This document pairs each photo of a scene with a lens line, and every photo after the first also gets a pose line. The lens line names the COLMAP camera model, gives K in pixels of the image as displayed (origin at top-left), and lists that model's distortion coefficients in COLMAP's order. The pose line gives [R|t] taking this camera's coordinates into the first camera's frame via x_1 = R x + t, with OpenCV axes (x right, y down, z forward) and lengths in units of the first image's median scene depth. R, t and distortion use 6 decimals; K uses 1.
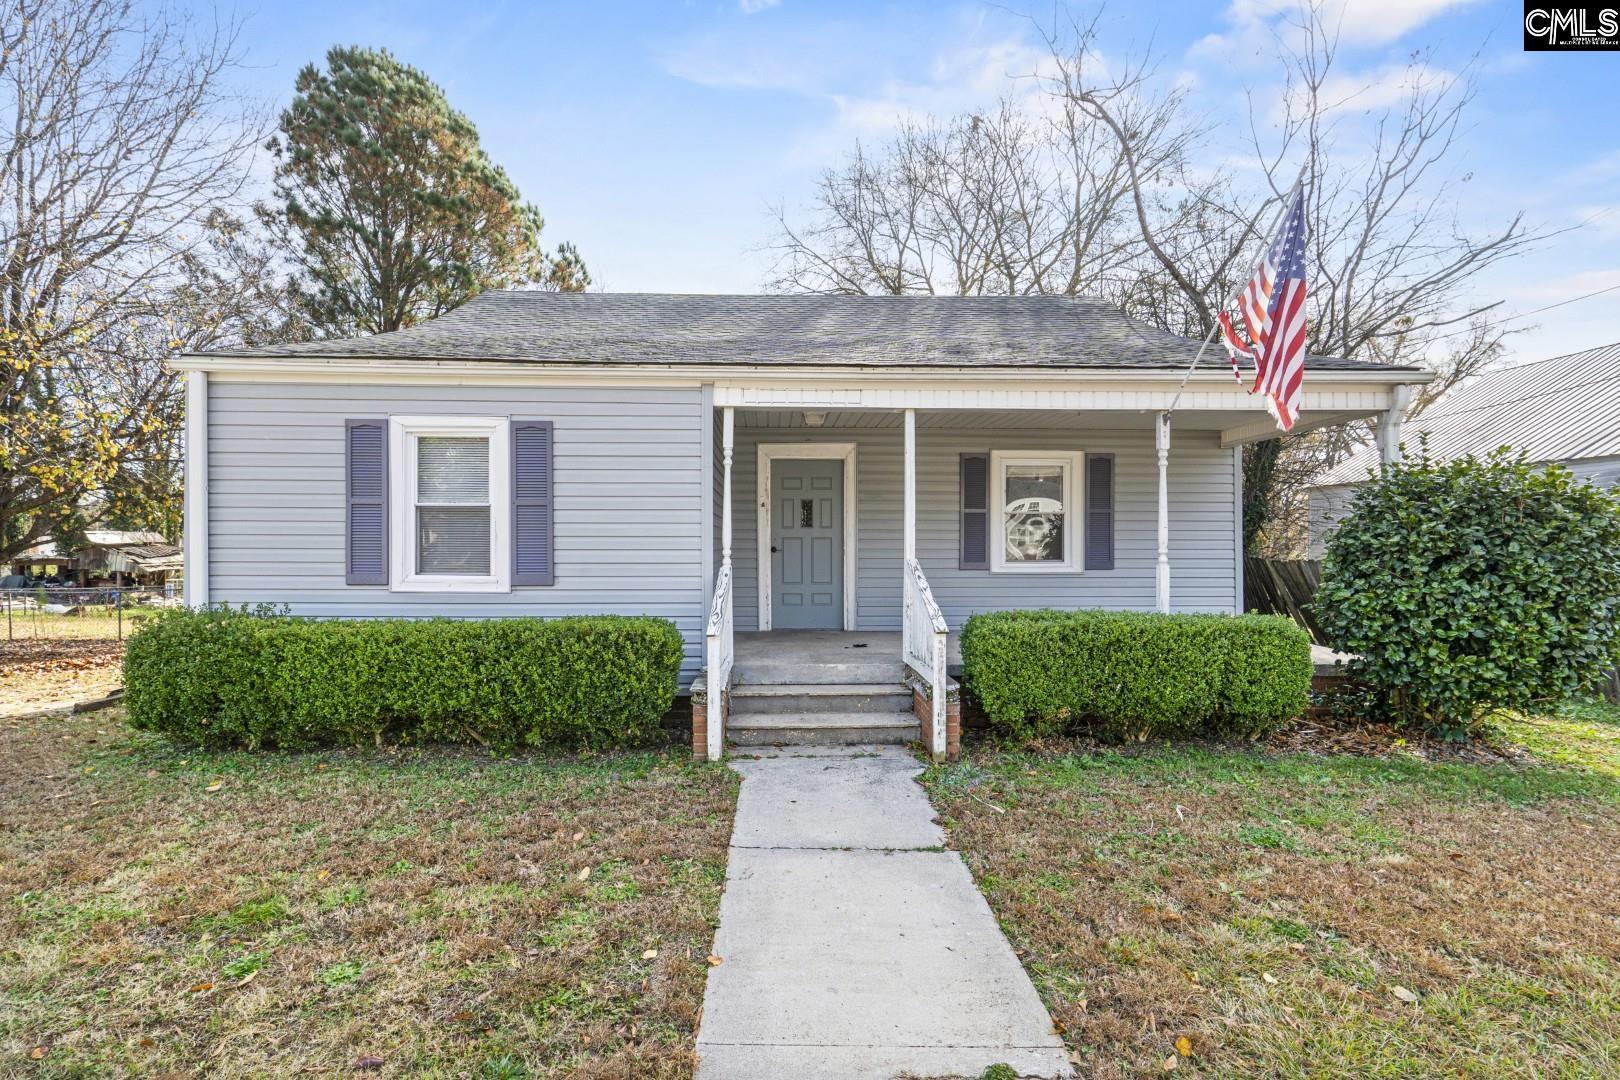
lens RADIAL K [[747.0, 0, 809.7], [0, 747.0, 539.6], [0, 0, 1]] dist [0.003329, 0.000040]
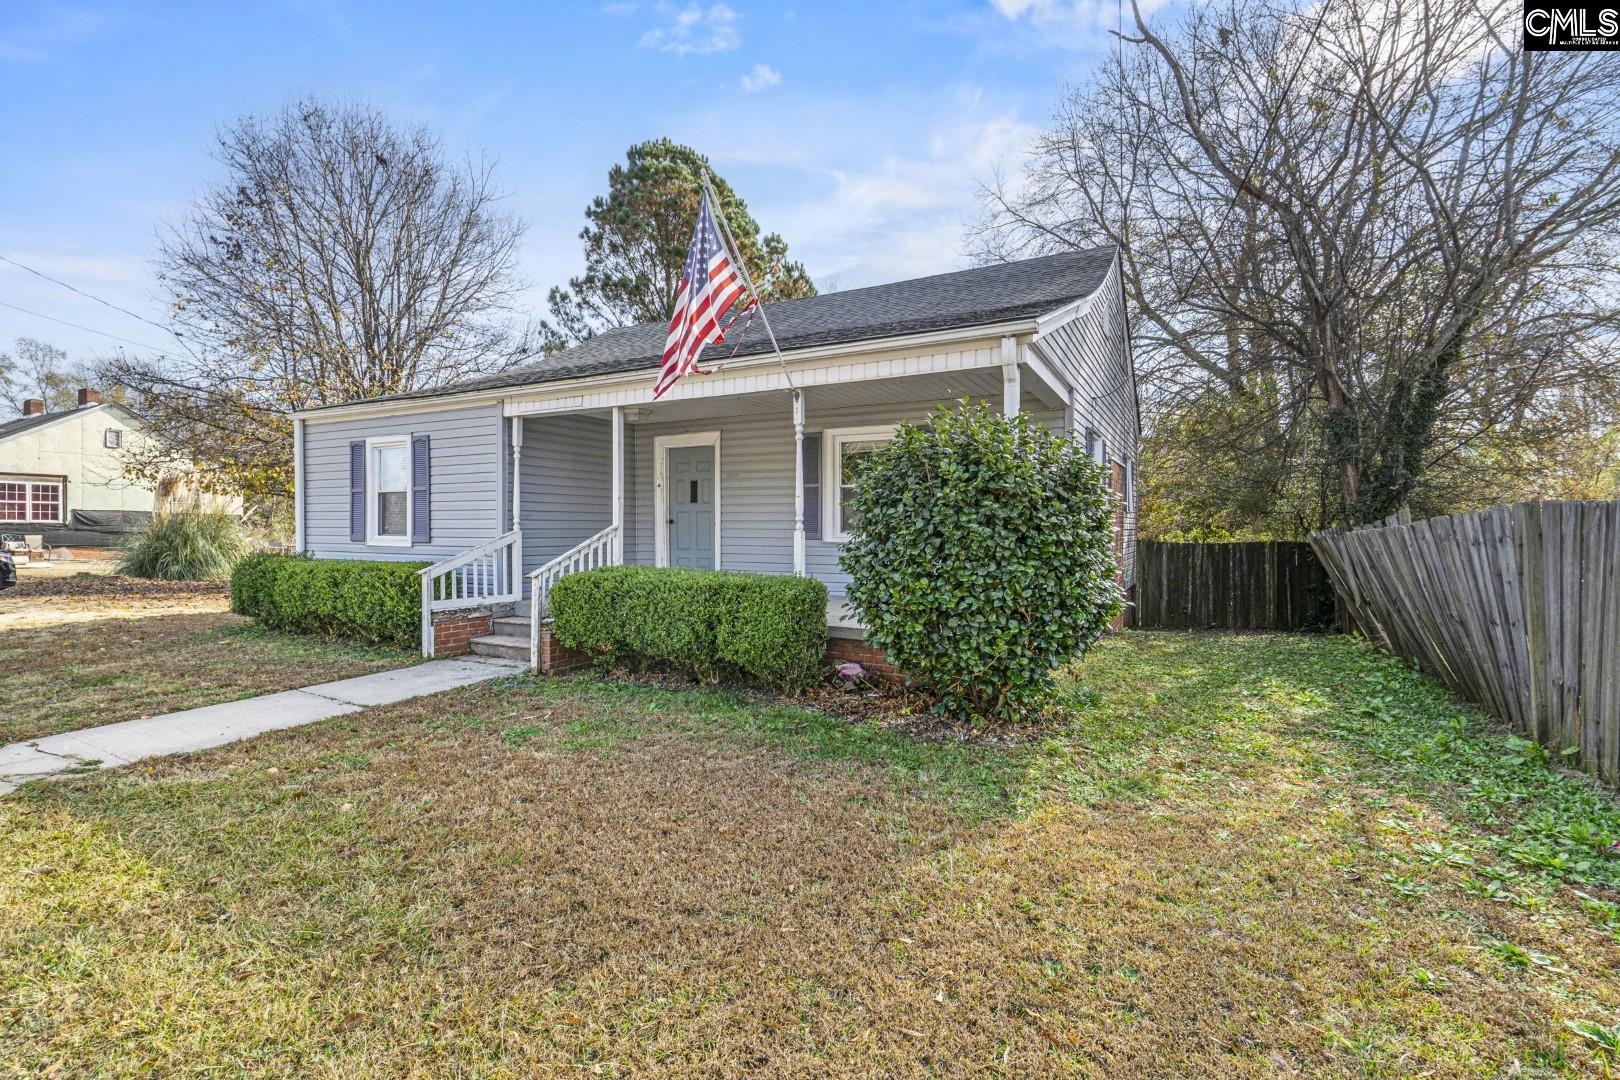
lens RADIAL K [[747.0, 0, 817.3], [0, 747.0, 529.1], [0, 0, 1]] dist [0.003329, 0.000040]
pose [[0.866687, -0.000582, -0.498853, 1.070777], [0.003836, 0.999978, 0.005499, 0.027223], [0.498838, -0.006679, 0.866669, 0.071971]]
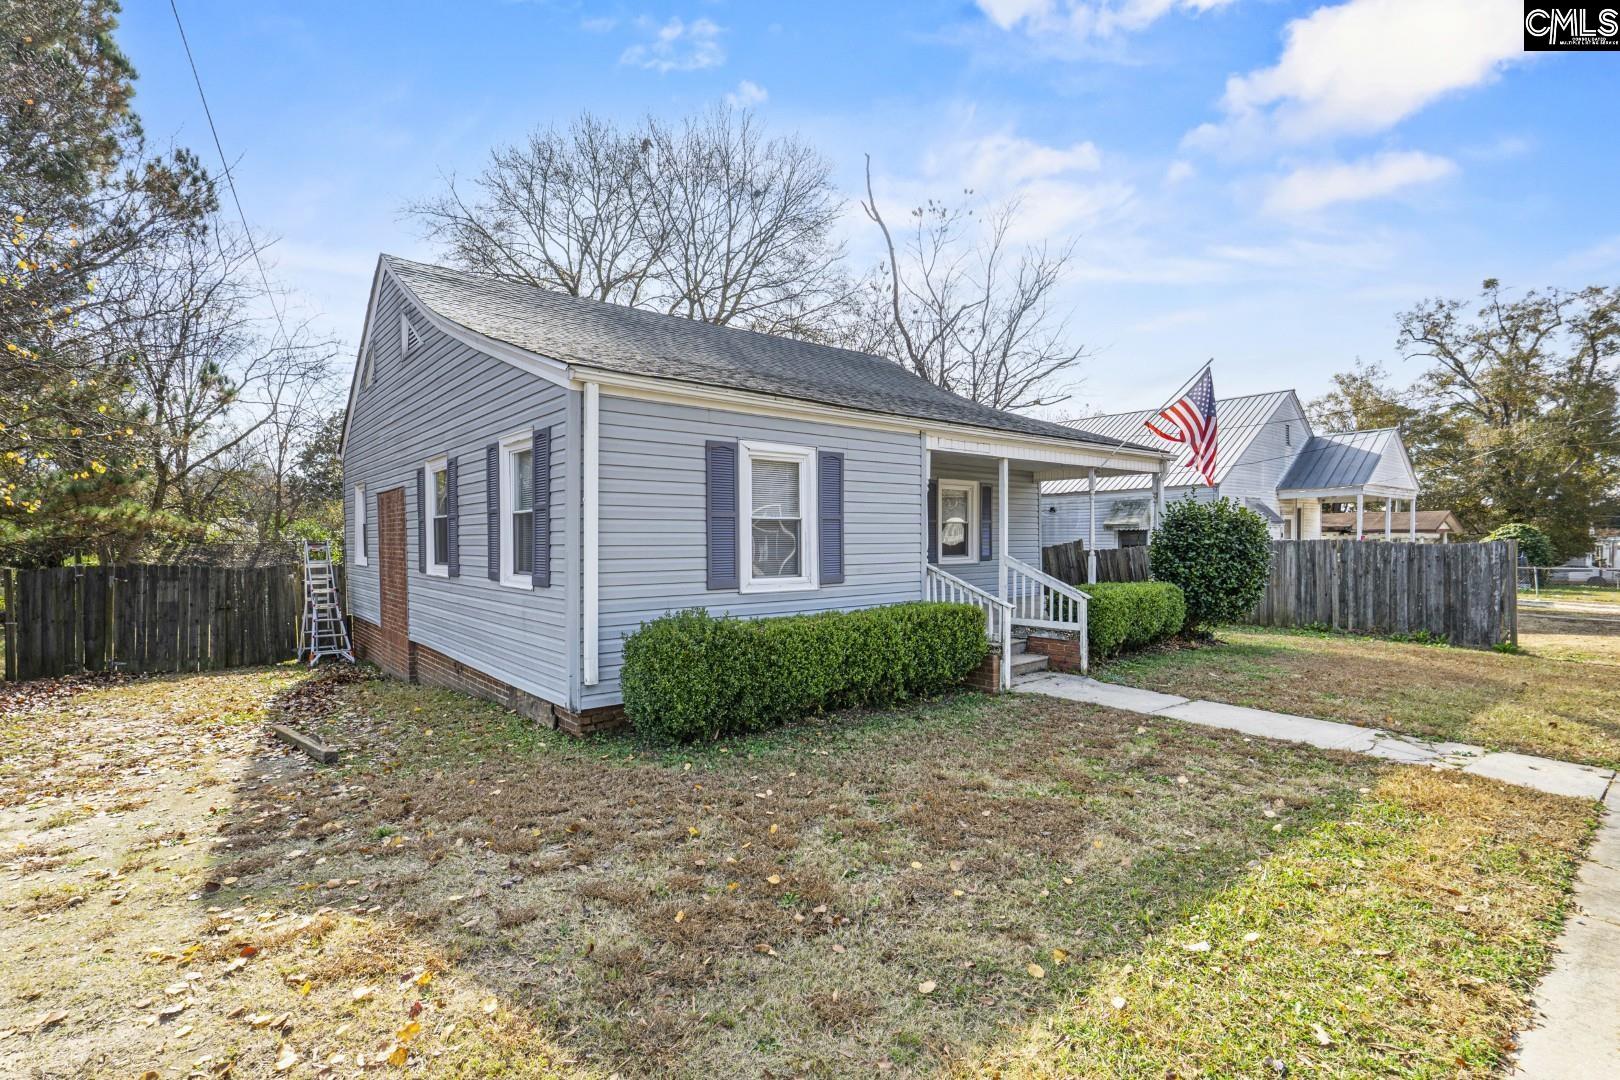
lens RADIAL K [[747.0, 0, 815.8], [0, 747.0, 544.5], [0, 0, 1]] dist [0.003329, 0.000040]
pose [[0.797738, -0.011317, 0.602898, -1.115247], [0.003203, 0.999889, 0.014532, -0.021480], [-0.602996, -0.009662, 0.797686, 0.018737]]
